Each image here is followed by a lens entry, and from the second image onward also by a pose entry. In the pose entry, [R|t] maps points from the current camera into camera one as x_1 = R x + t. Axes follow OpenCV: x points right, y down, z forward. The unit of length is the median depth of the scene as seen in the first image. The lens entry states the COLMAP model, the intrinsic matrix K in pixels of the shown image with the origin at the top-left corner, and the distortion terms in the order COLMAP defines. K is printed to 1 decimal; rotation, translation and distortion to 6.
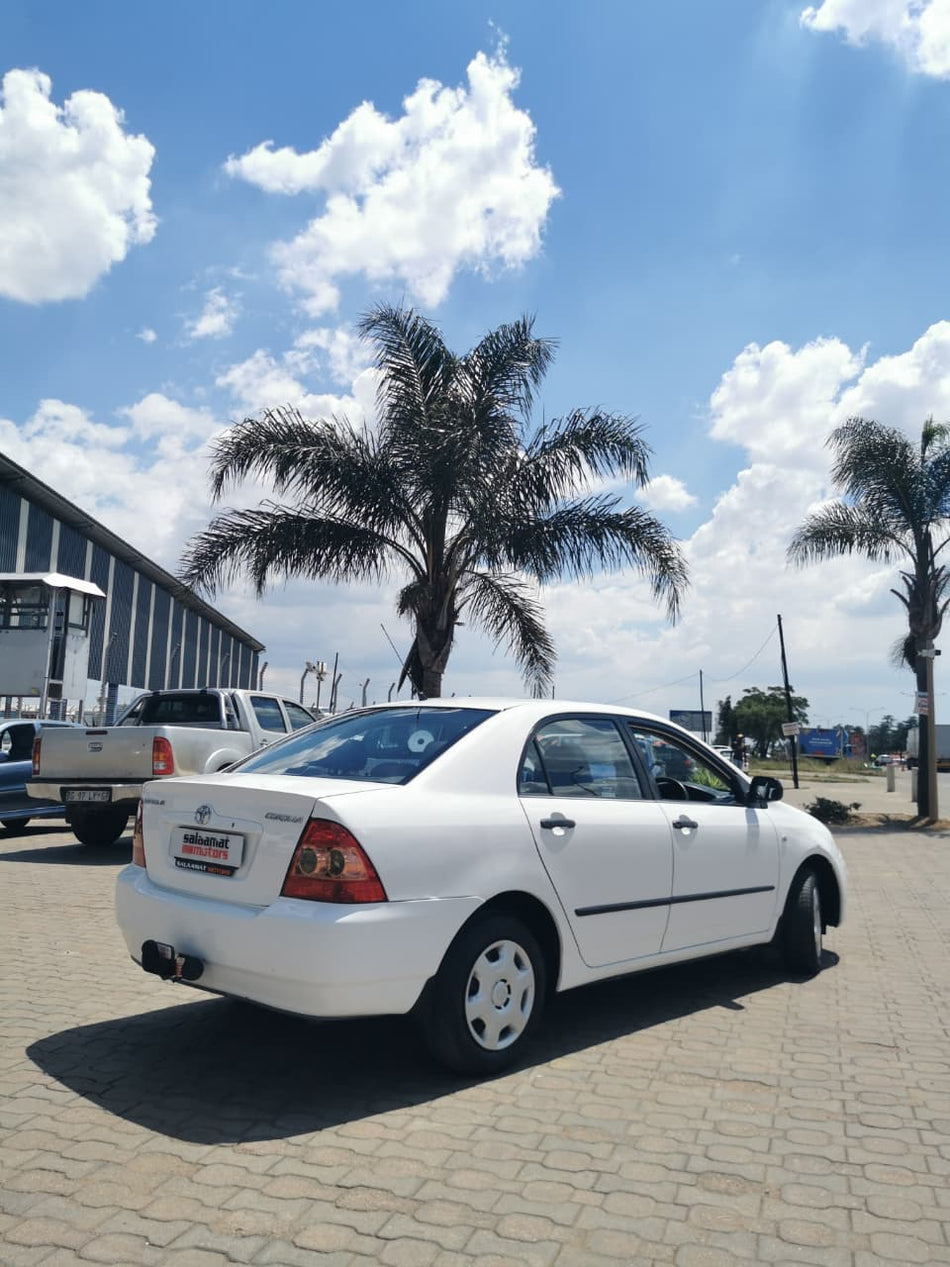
lens RADIAL K [[953.0, 0, 473.5], [0, 953.0, 677.2], [0, 0, 1]] dist [0.007900, -0.008038]
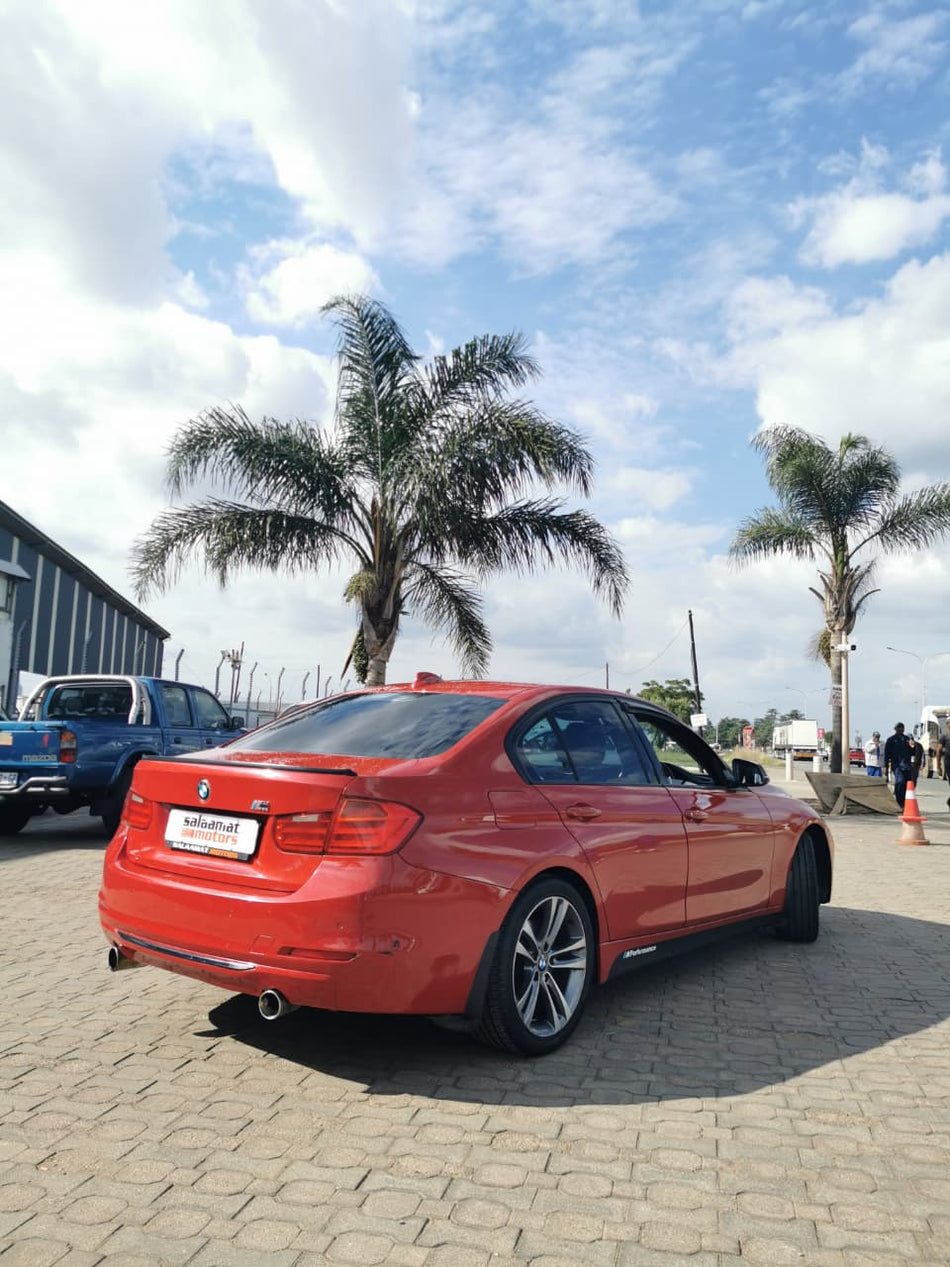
lens RADIAL K [[945.7, 0, 475.3], [0, 945.7, 636.6], [0, 0, 1]] dist [0.023400, -0.017954]
pose [[0.994232, 0.014516, 0.106265, -0.154254], [-0.010895, 0.999343, -0.034571, 0.011202], [-0.106697, 0.033213, 0.993737, -0.037594]]
